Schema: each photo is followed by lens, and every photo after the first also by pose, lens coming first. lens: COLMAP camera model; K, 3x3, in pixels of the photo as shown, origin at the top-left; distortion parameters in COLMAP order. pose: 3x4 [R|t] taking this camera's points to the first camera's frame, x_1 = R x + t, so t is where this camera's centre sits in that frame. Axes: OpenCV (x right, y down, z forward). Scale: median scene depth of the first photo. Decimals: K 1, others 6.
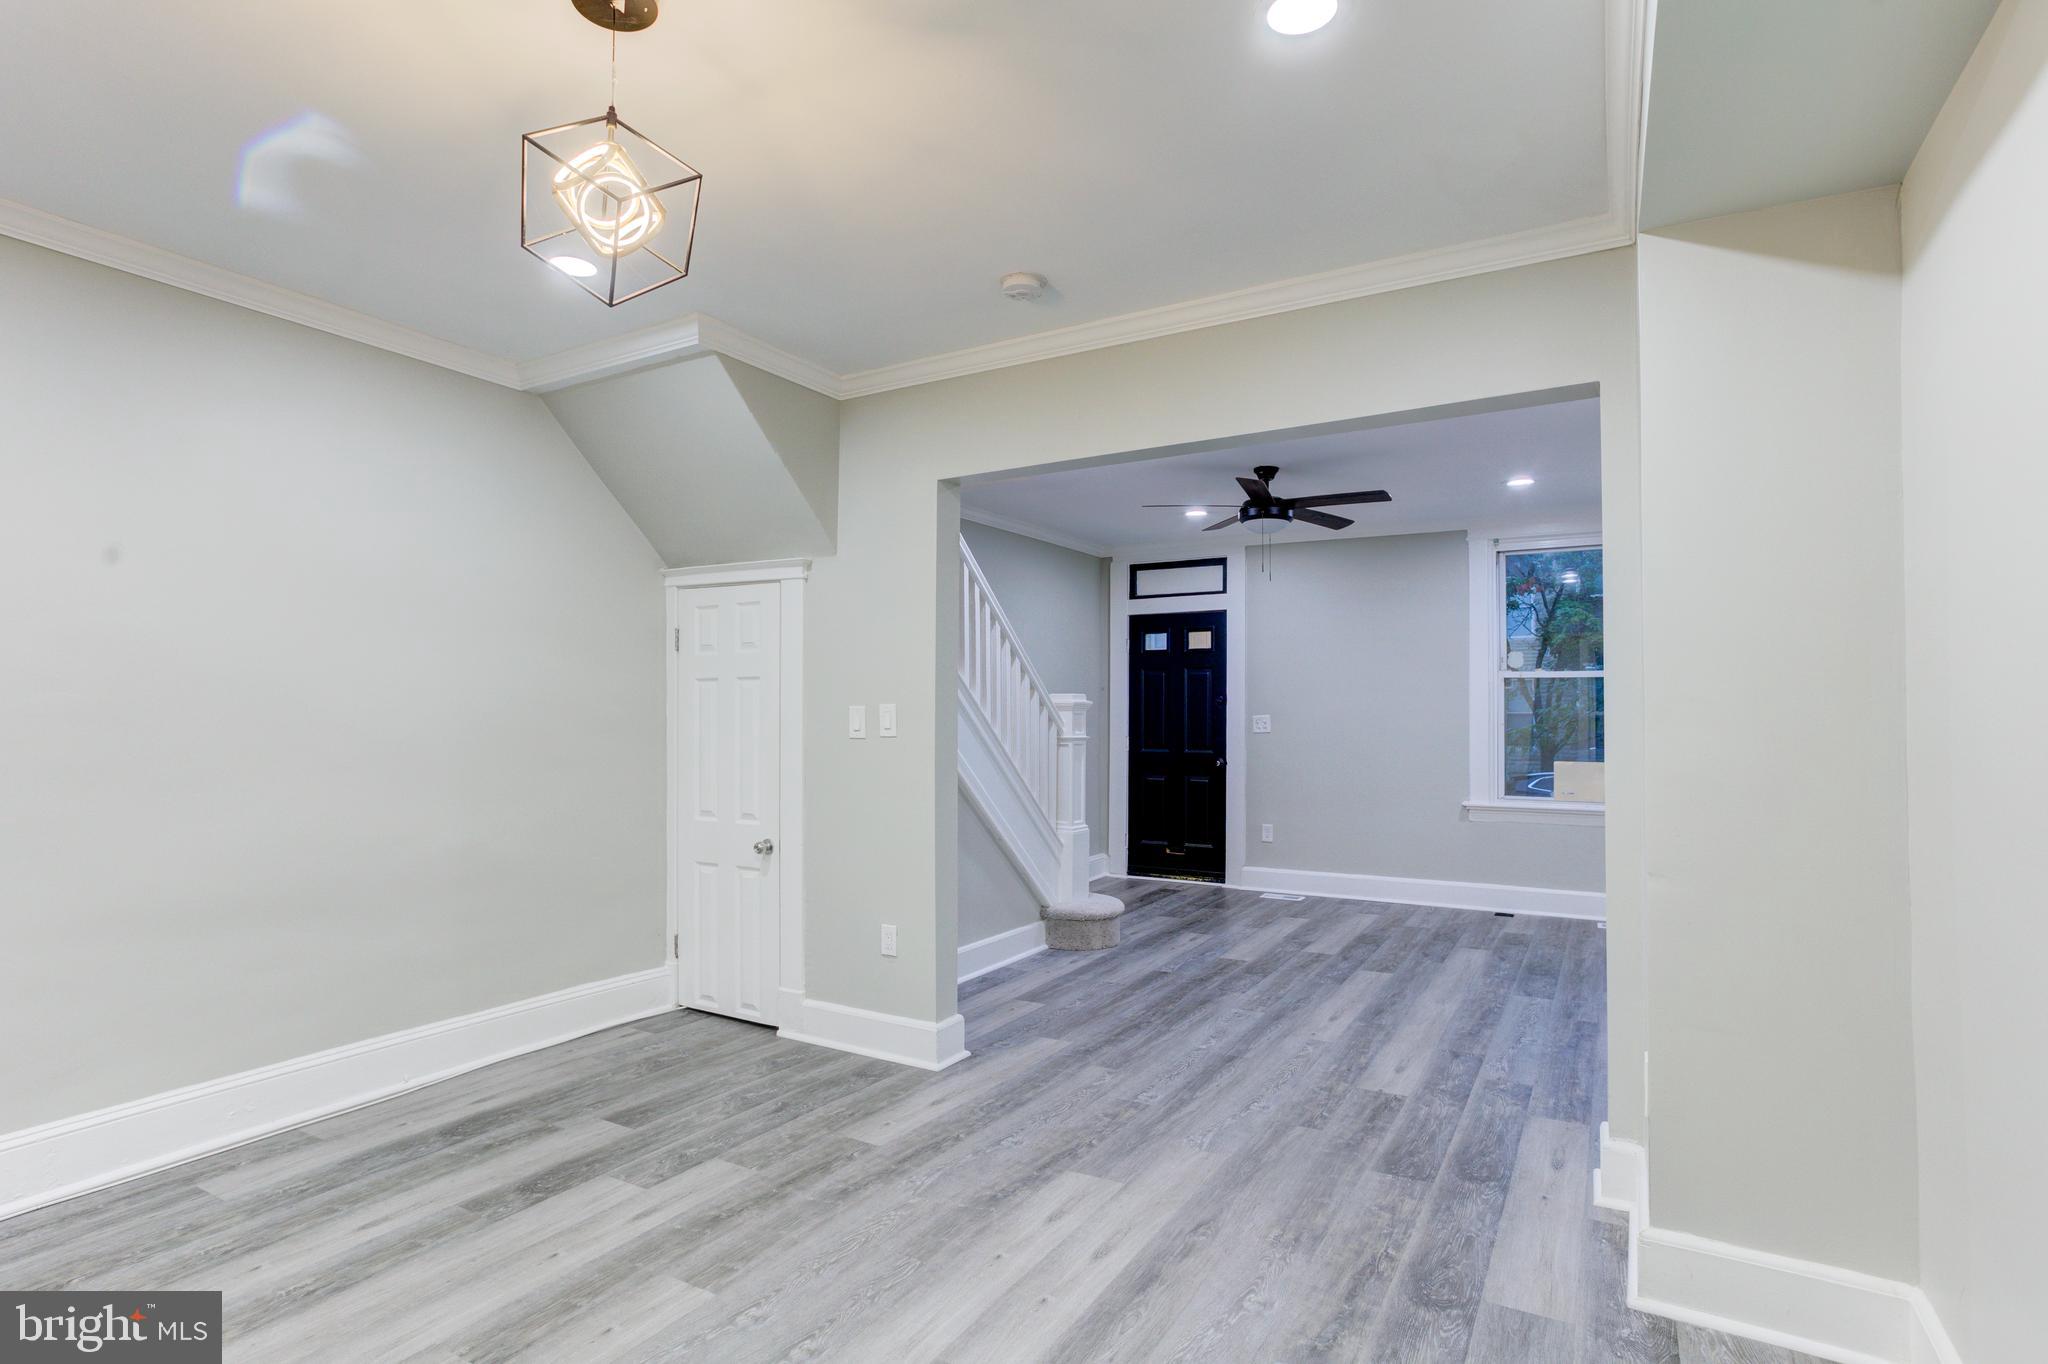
lens RADIAL K [[1017.7, 0, 1022.2], [0, 1017.7, 699.3], [0, 0, 1]] dist [-0.046025, 0.030952]
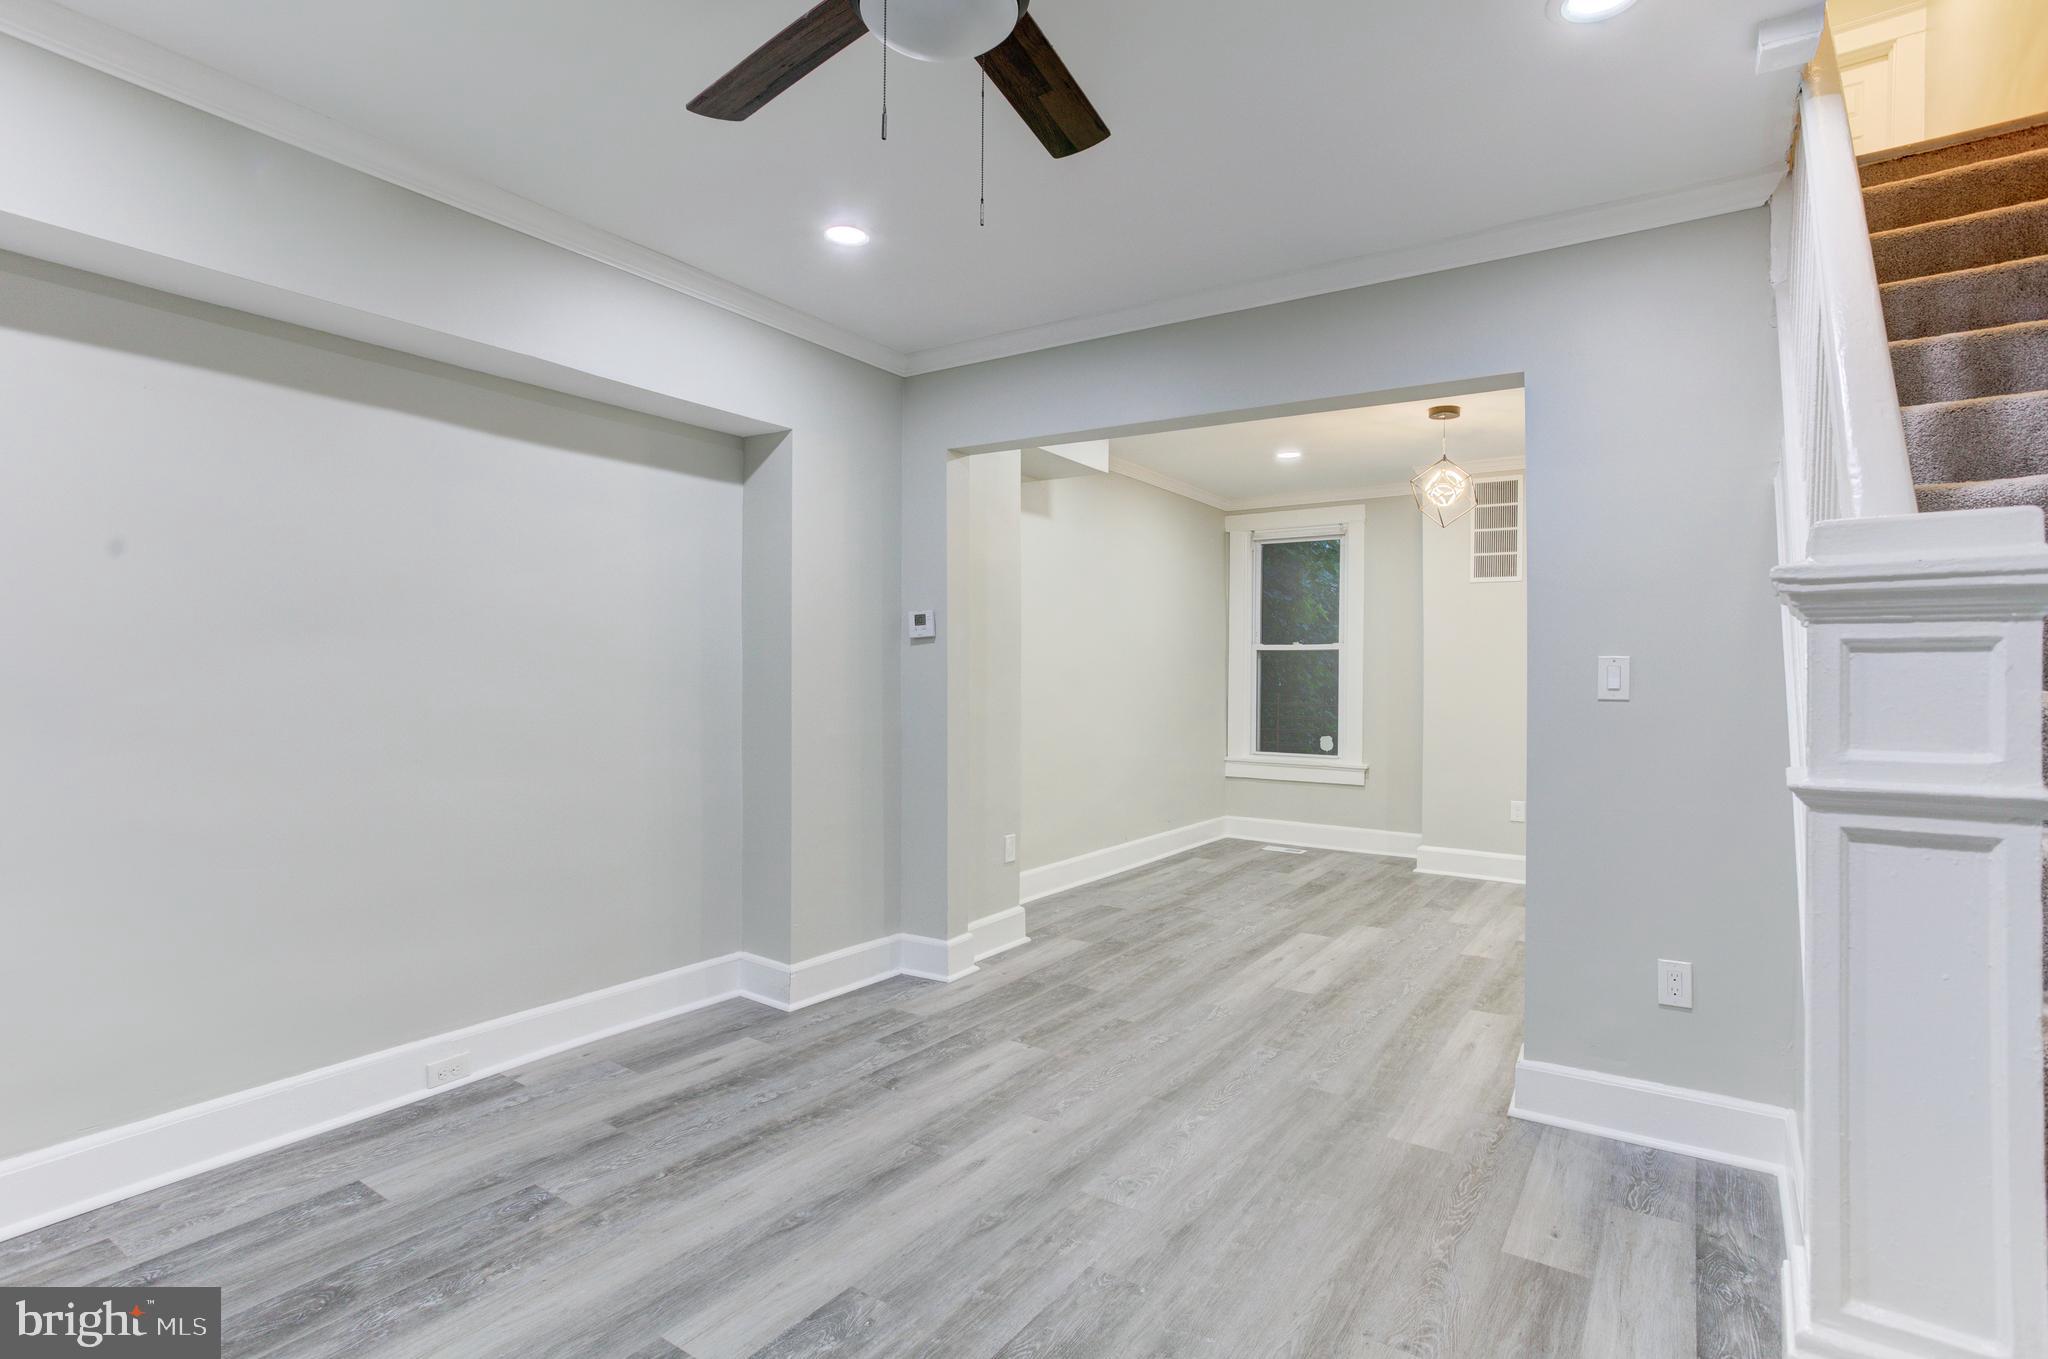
lens RADIAL K [[1017.7, 0, 1002.3], [0, 1017.7, 671.4], [0, 0, 1]] dist [-0.046025, 0.030952]
pose [[-0.996930, -0.007751, 0.077917, 0.257116], [-0.009368, 0.999748, -0.020410, 0.030914], [-0.077739, -0.021077, -0.996751, 1.677161]]
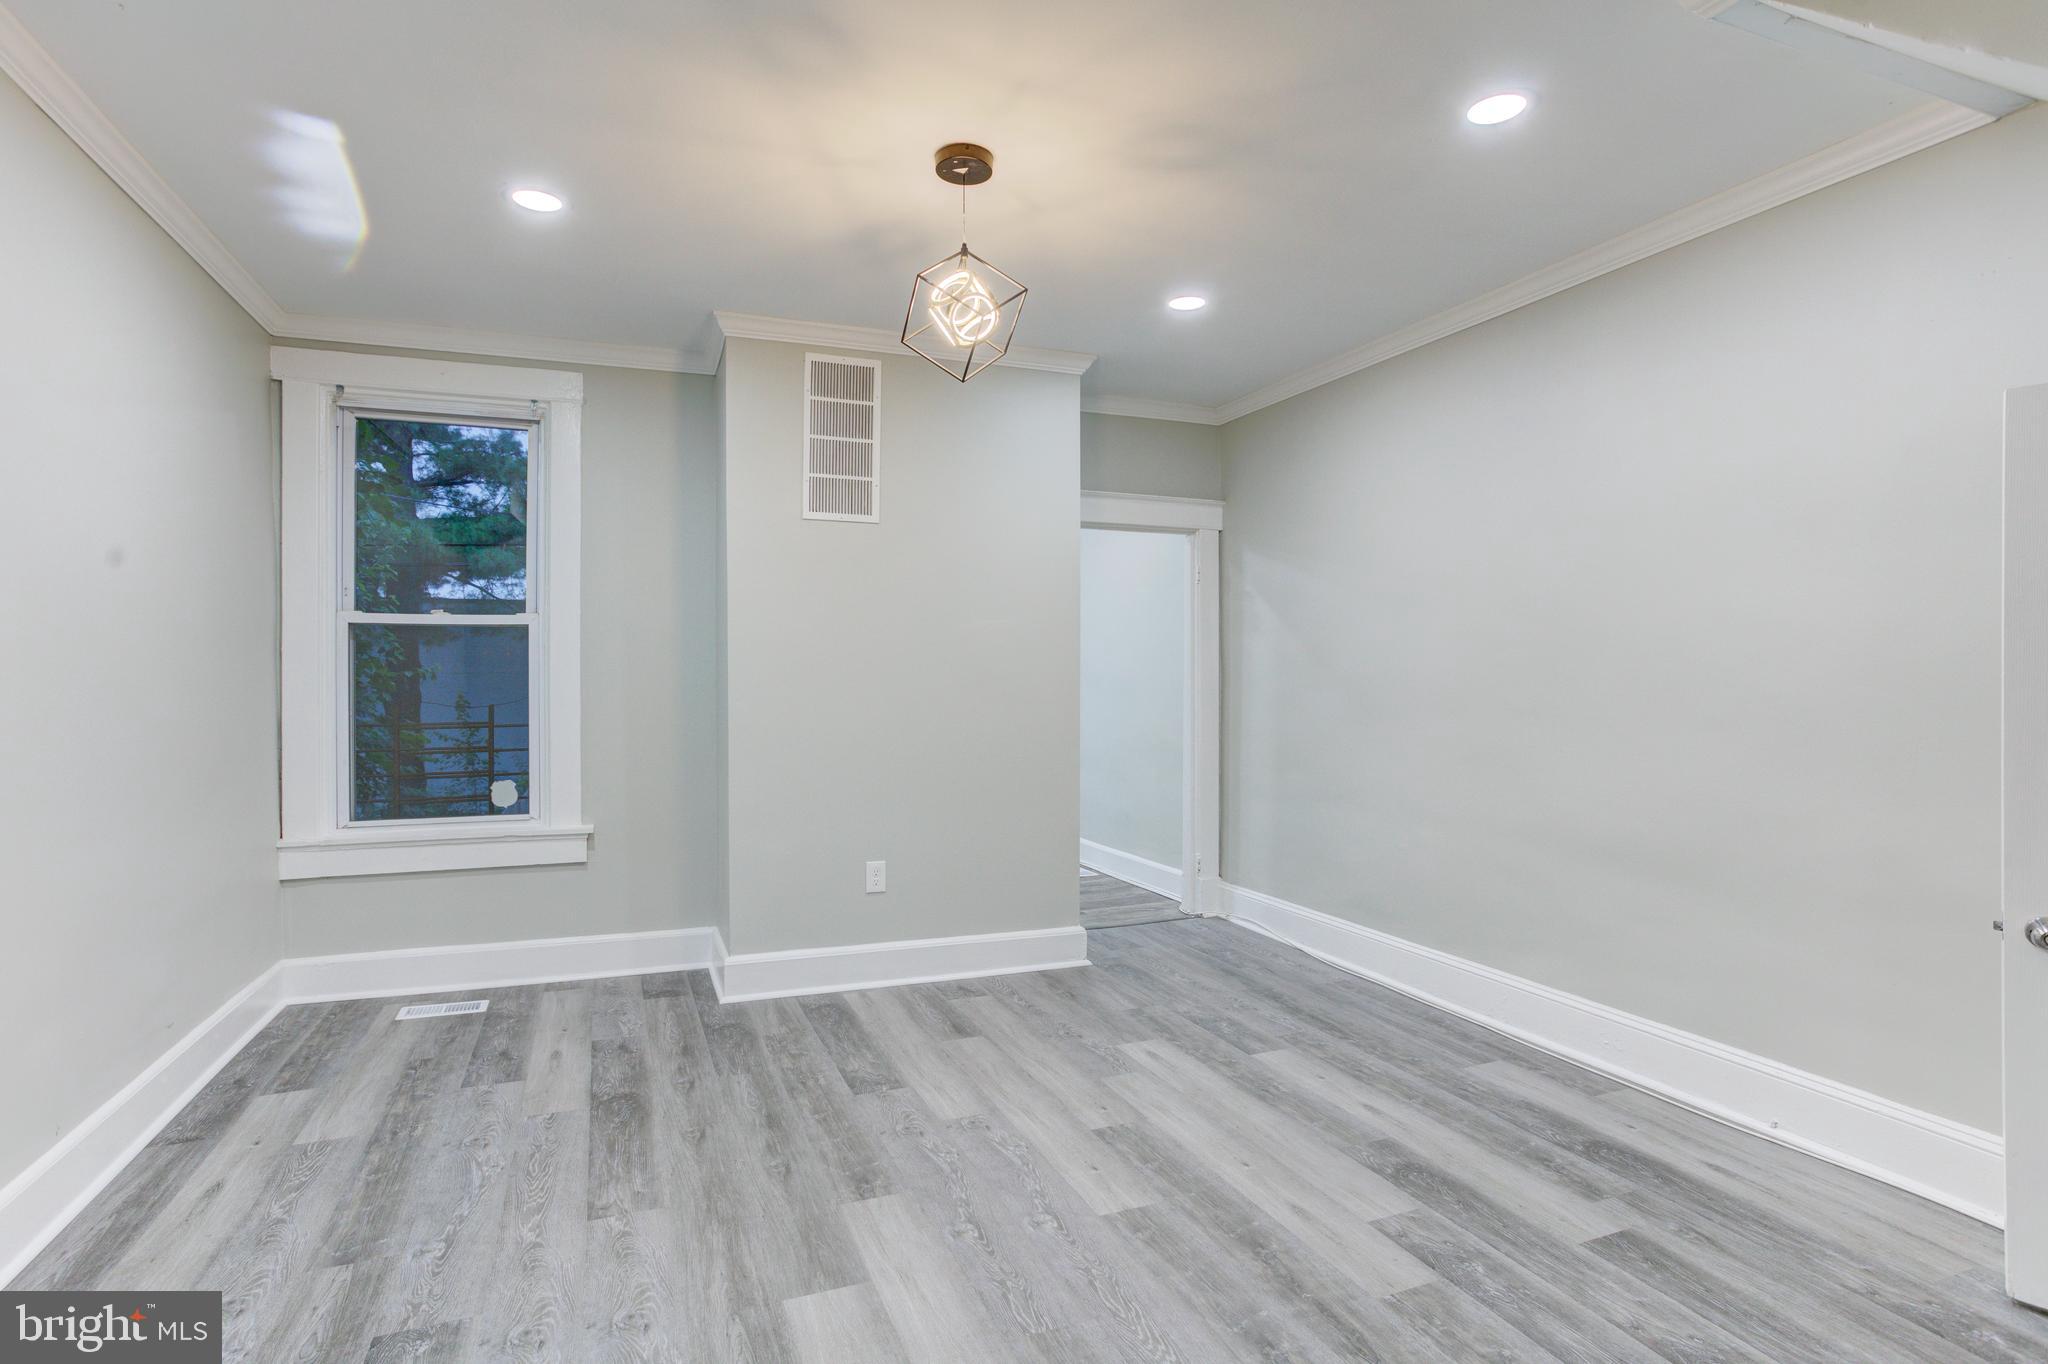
lens RADIAL K [[1017.7, 0, 1030.2], [0, 1017.7, 667.4], [0, 0, 1]] dist [-0.046025, 0.030952]
pose [[-0.596309, -0.012579, -0.802657, 0.307336], [0.014348, 0.999551, -0.026324, 0.027182], [0.802627, -0.027213, -0.595860, 0.834726]]
